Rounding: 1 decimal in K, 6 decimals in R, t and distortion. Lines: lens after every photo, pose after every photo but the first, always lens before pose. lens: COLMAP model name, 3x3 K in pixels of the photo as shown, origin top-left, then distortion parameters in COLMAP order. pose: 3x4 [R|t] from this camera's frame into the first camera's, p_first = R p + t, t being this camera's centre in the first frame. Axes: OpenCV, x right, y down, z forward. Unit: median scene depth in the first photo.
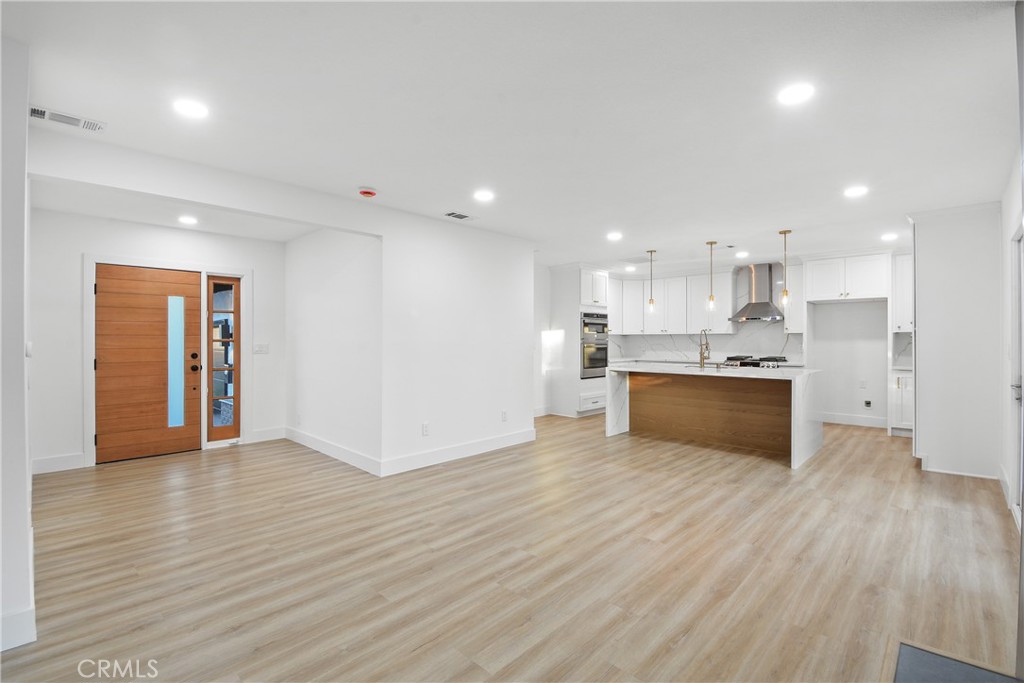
lens RADIAL K [[461.1, 0, 513.4], [0, 461.1, 345.2], [0, 0, 1]] dist [0.001268, -0.001156]
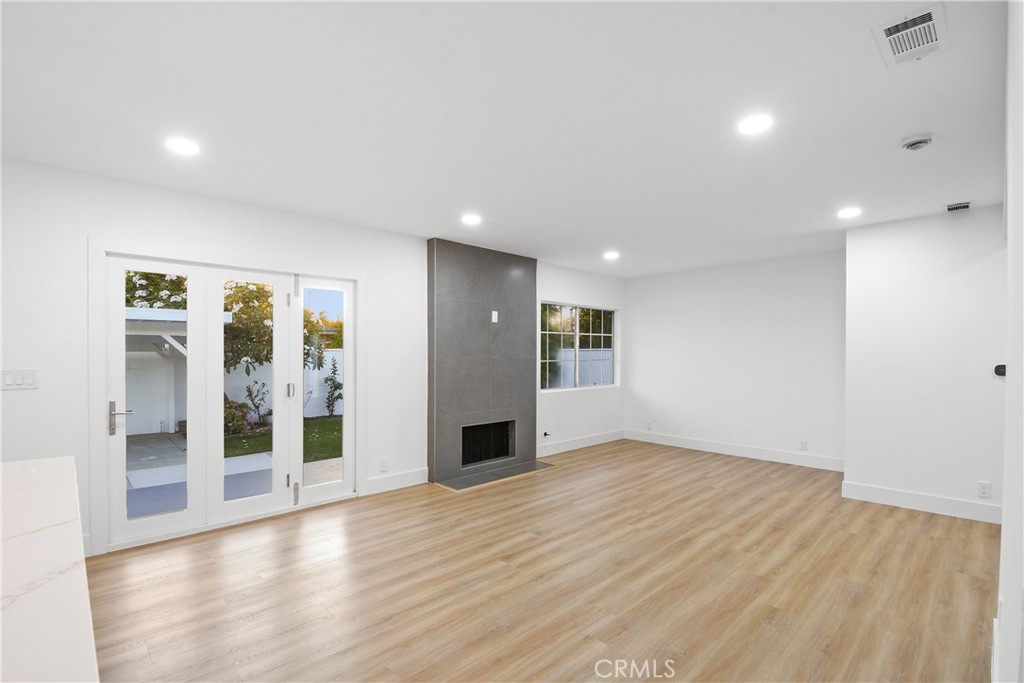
lens RADIAL K [[468.0, 0, 512.0], [0, 468.0, 341.5], [0, 0, 1]] dist [0.004984, 0.000218]
pose [[-0.998888, -0.001546, 0.047131, 0.216110], [-0.002025, 0.999947, -0.010118, -0.039162], [-0.047112, -0.010203, -0.998837, 1.596565]]
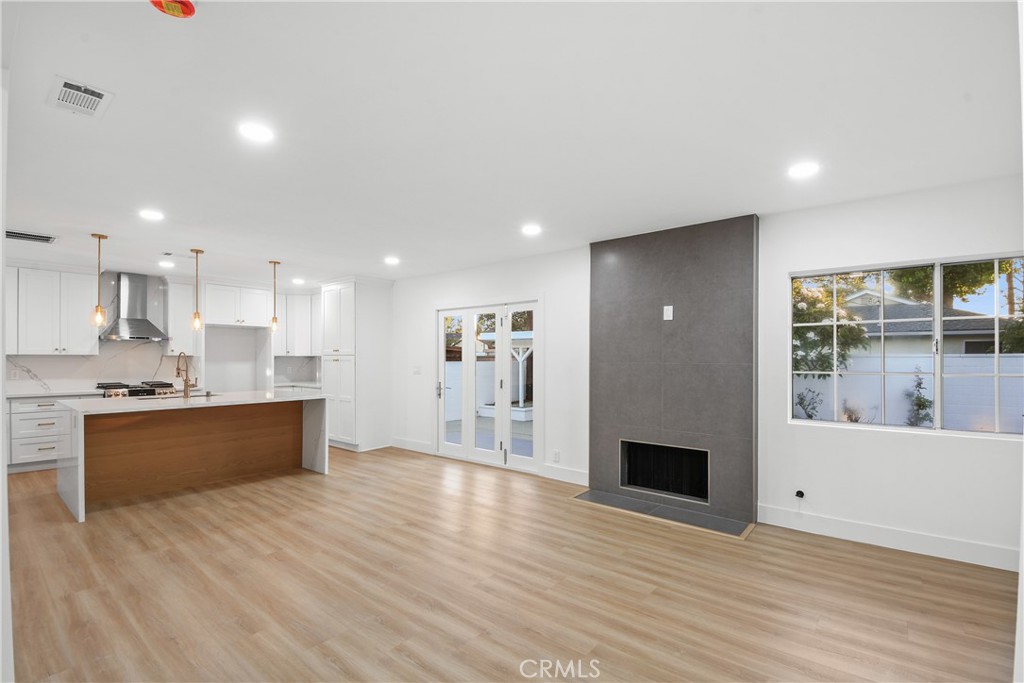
lens RADIAL K [[461.1, 0, 513.4], [0, 461.1, 345.2], [0, 0, 1]] dist [0.001268, -0.001156]
pose [[-0.070262, 0.026810, 0.997168, -0.686535], [0.011404, 0.999595, -0.026071, -0.026709], [-0.997463, 0.009540, -0.070539, 0.688155]]
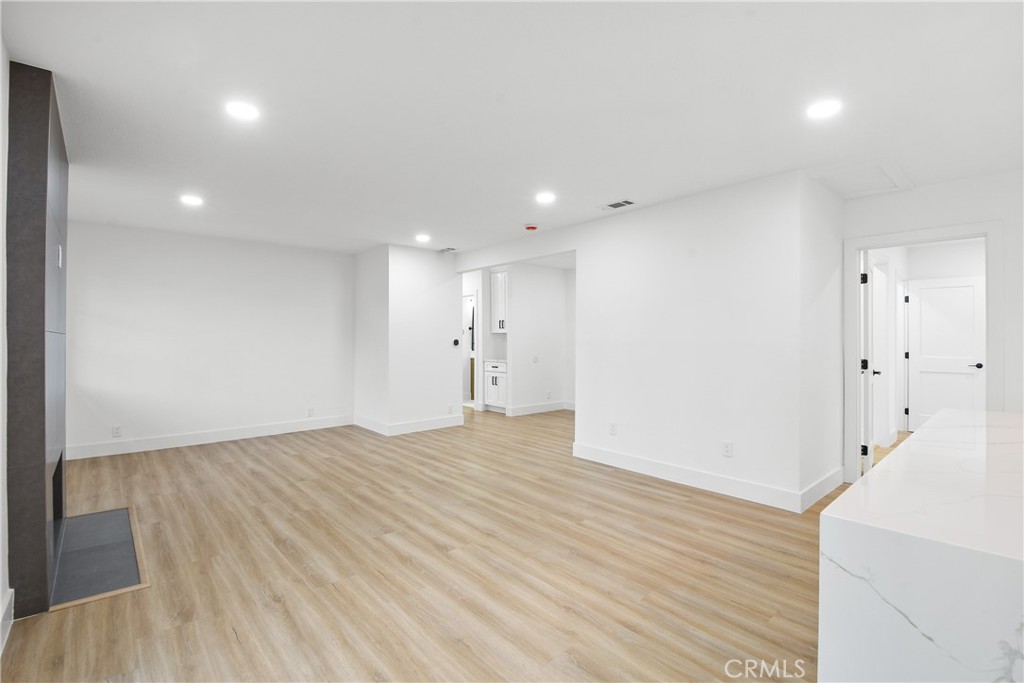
lens RADIAL K [[461.1, 0, 513.4], [0, 461.1, 345.2], [0, 0, 1]] dist [0.001268, -0.001156]
pose [[-0.084141, 0.014749, -0.996345, 0.937642], [-0.014787, 0.999762, 0.016049, -0.012961], [0.996344, 0.016084, -0.083902, 0.990081]]
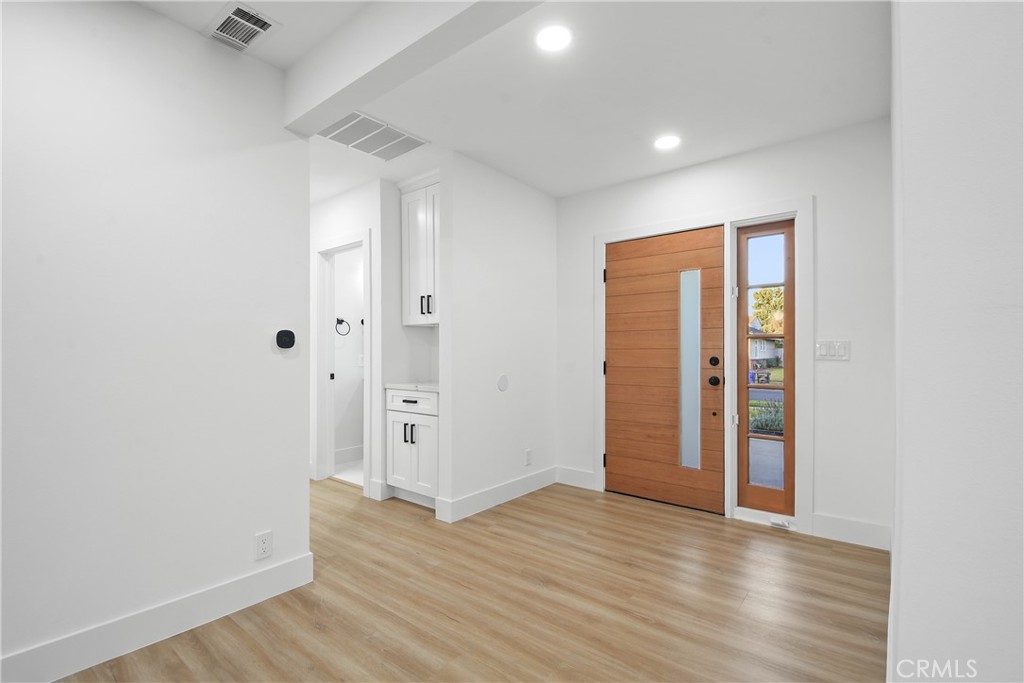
lens RADIAL K [[461.1, 0, 513.4], [0, 461.1, 345.2], [0, 0, 1]] dist [0.001268, -0.001156]
pose [[0.081489, -0.014506, -0.996569, -0.117460], [-0.012595, 0.999799, -0.015583, 0.018785], [0.996595, 0.013822, 0.081290, 0.870742]]
